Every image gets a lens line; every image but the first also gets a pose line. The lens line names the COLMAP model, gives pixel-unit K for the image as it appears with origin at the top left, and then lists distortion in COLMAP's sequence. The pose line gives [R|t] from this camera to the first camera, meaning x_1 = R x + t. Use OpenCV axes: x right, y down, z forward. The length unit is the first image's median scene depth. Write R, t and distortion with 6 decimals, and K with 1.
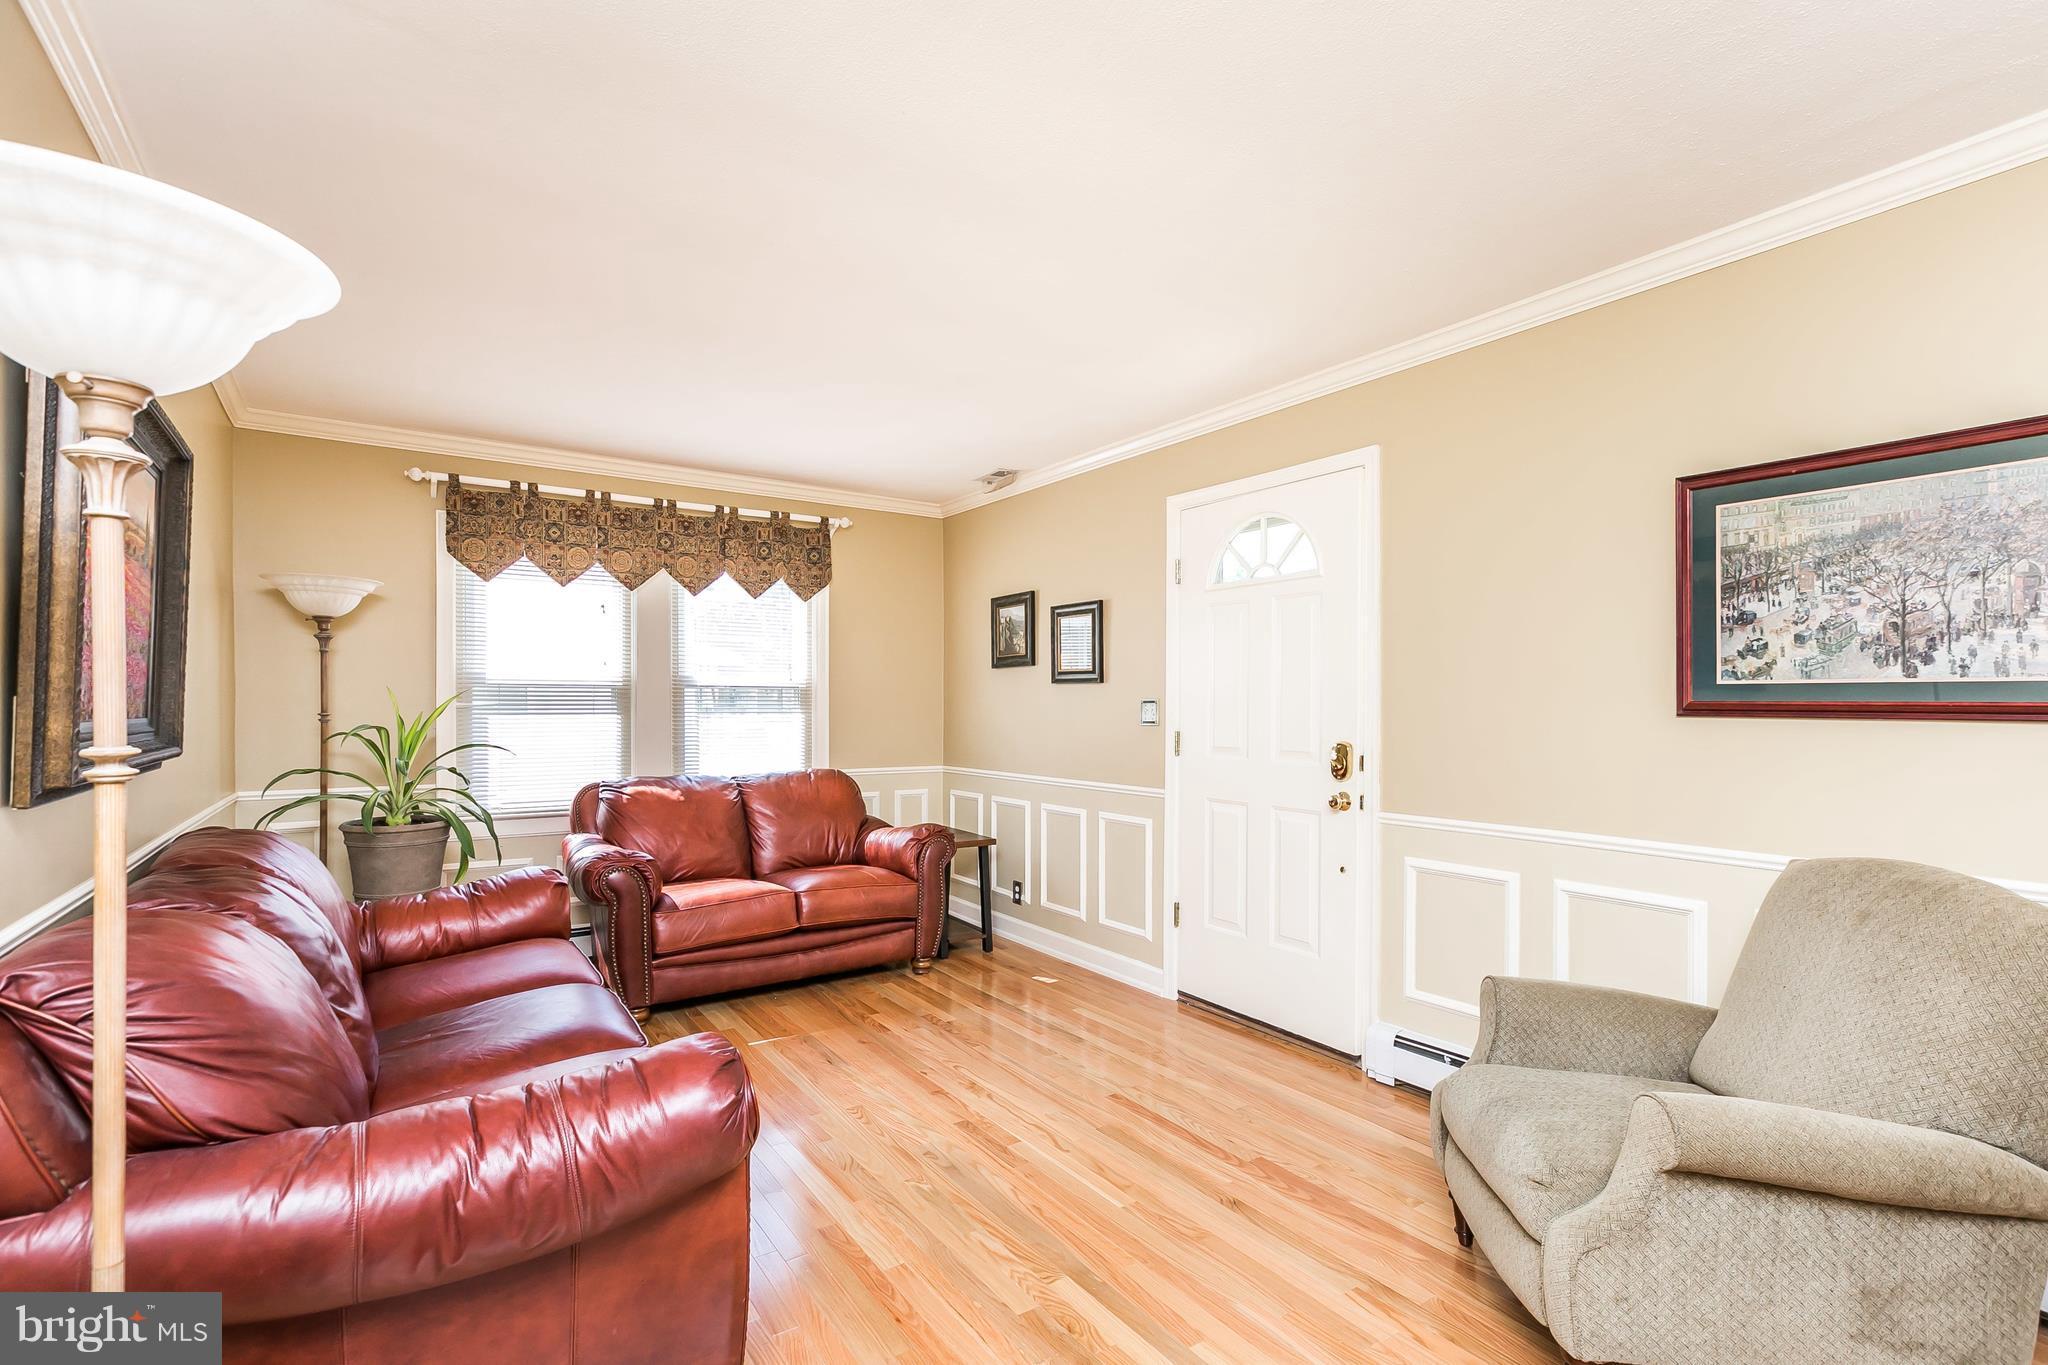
lens RADIAL K [[992.8, 0, 1021.1], [0, 992.8, 711.5], [0, 0, 1]] dist [-0.001368, 0.000010]
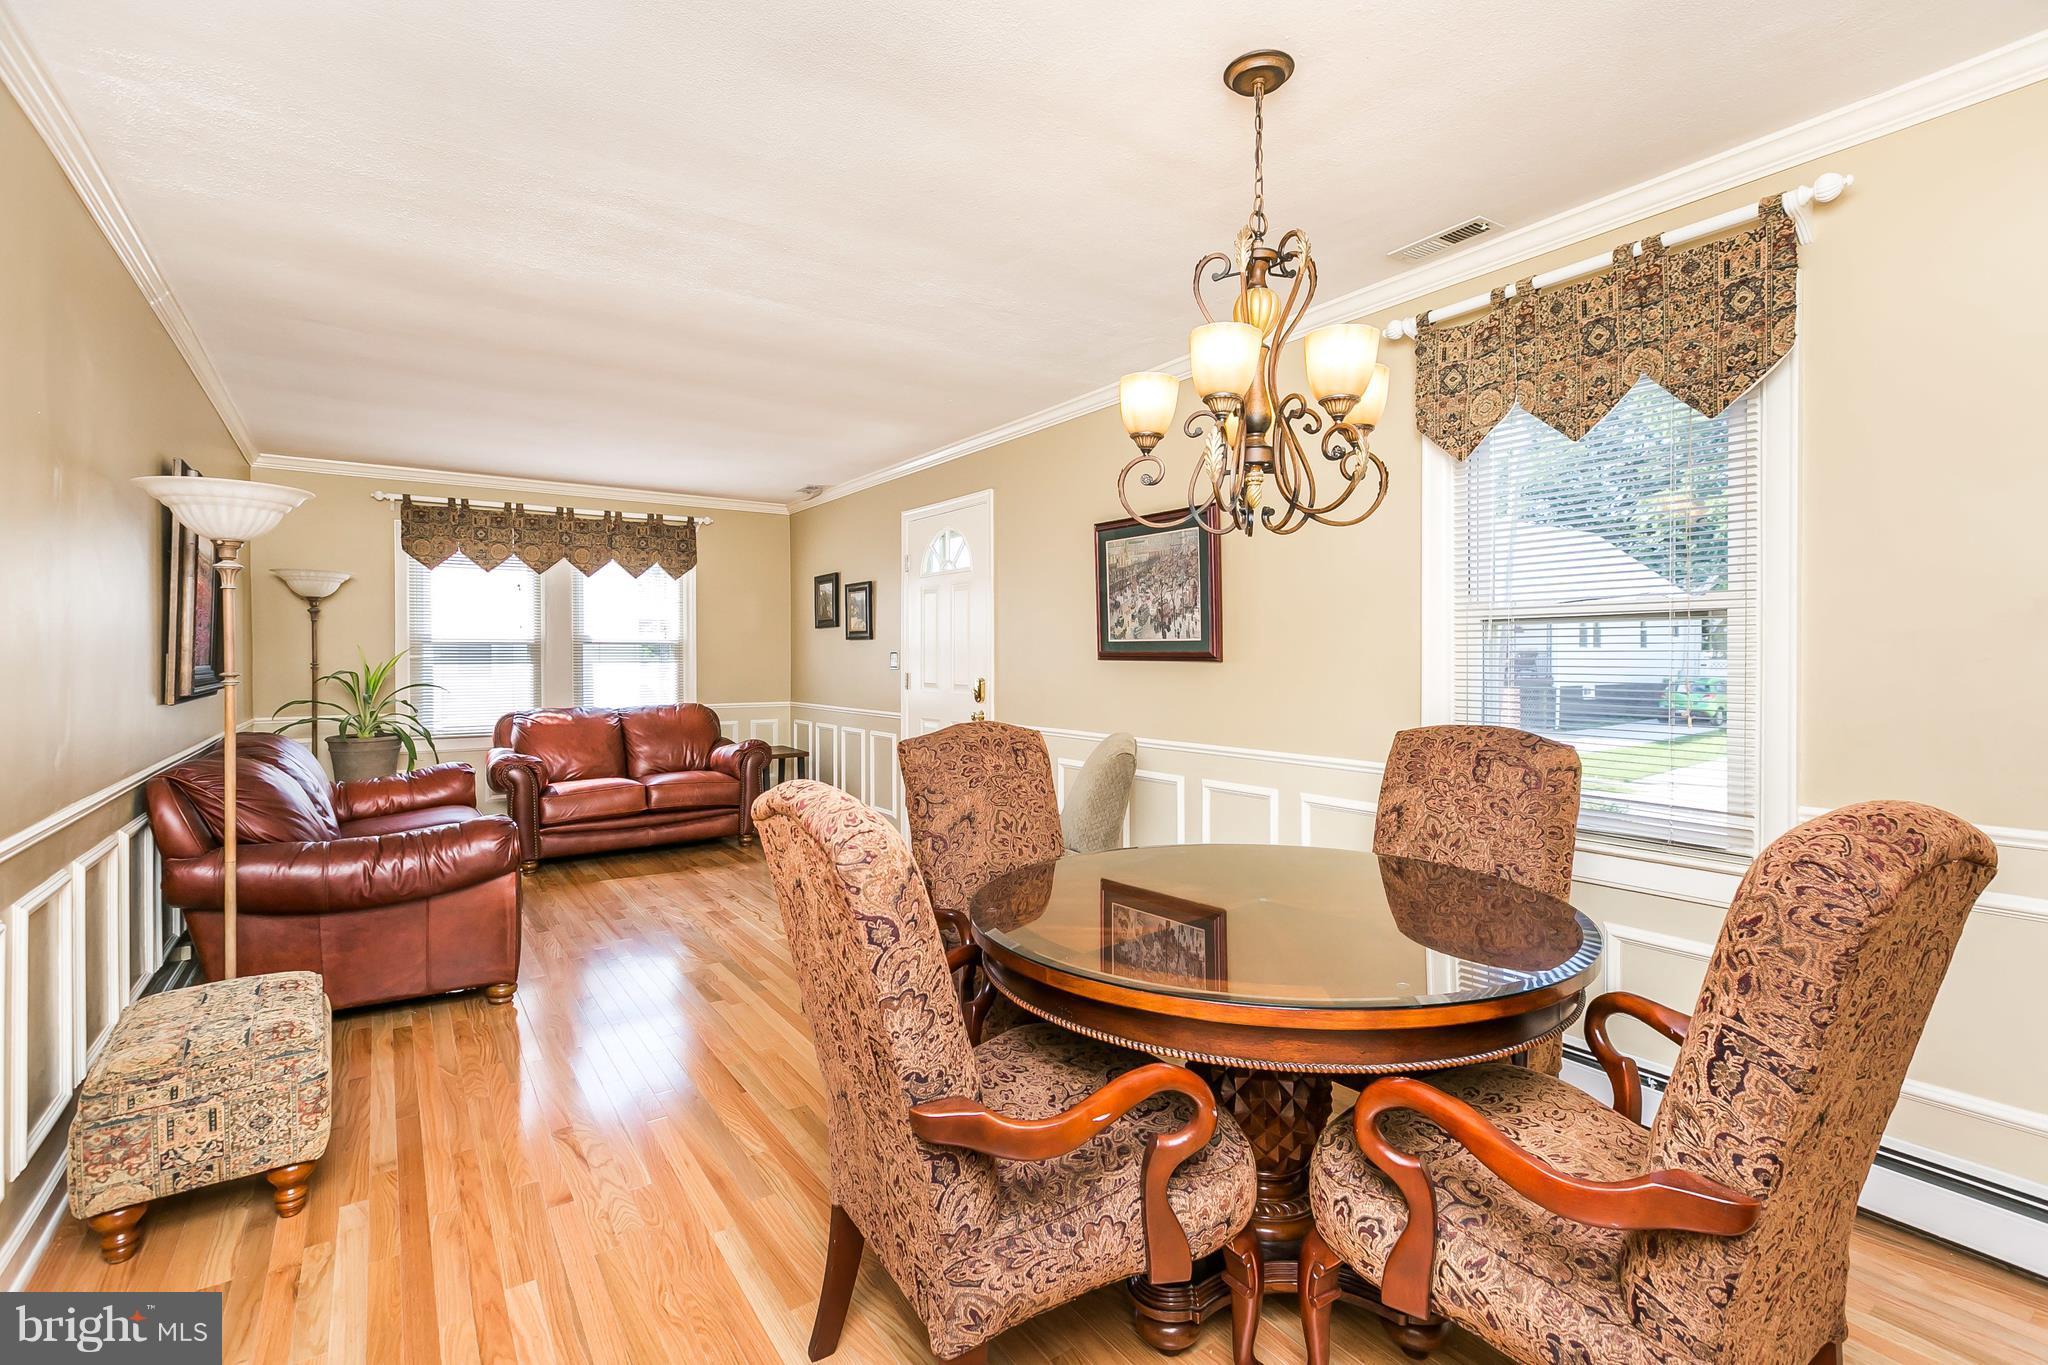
lens RADIAL K [[961.8, 0, 1013.8], [0, 961.8, 664.2], [0, 0, 1]] dist [0.007575, -0.000019]
pose [[0.999914, -0.005065, 0.012127, 0.266996], [0.005035, 0.999984, 0.002518, 0.003706], [-0.012139, -0.002457, 0.999923, -0.373979]]
